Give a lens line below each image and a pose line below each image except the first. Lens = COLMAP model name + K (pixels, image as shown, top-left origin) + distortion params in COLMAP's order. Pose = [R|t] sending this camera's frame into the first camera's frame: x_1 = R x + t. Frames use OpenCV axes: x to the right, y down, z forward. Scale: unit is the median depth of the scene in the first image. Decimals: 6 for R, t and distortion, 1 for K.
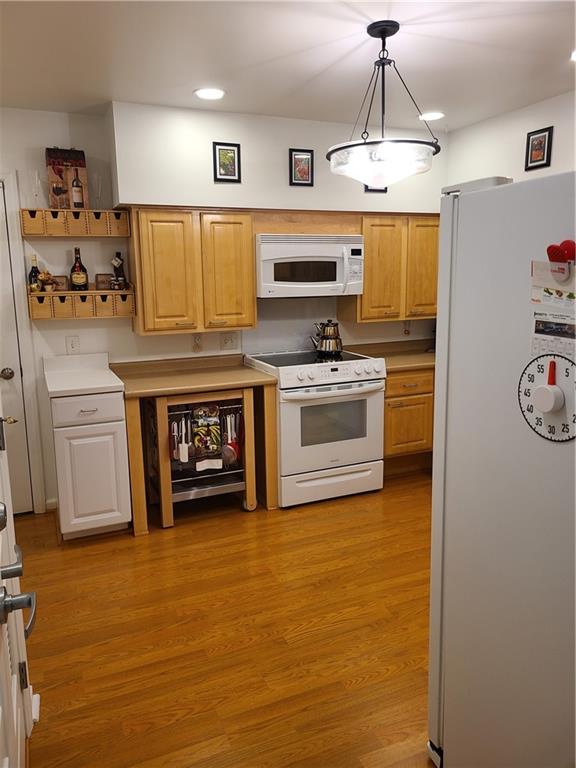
lens RADIAL K [[583.5, 0, 288.0], [0, 583.5, 384.0], [0, 0, 1]] dist [0.050745, -0.001563]
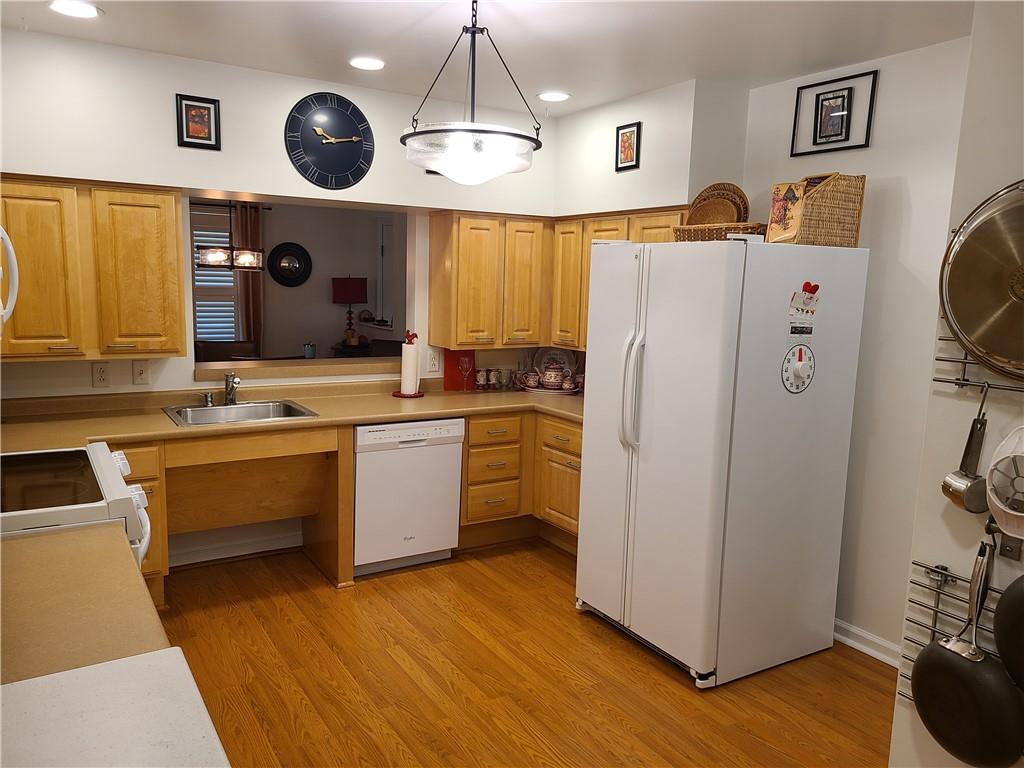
lens RADIAL K [[778.0, 0, 512.0], [0, 778.0, 384.0], [0, 0, 1]] dist [0.050745, -0.001563]
pose [[-0.121001, -0.139385, 0.982818, -1.708788], [0.166040, 0.973301, 0.158478, -0.433880], [-0.978667, 0.182363, -0.094627, 2.007850]]
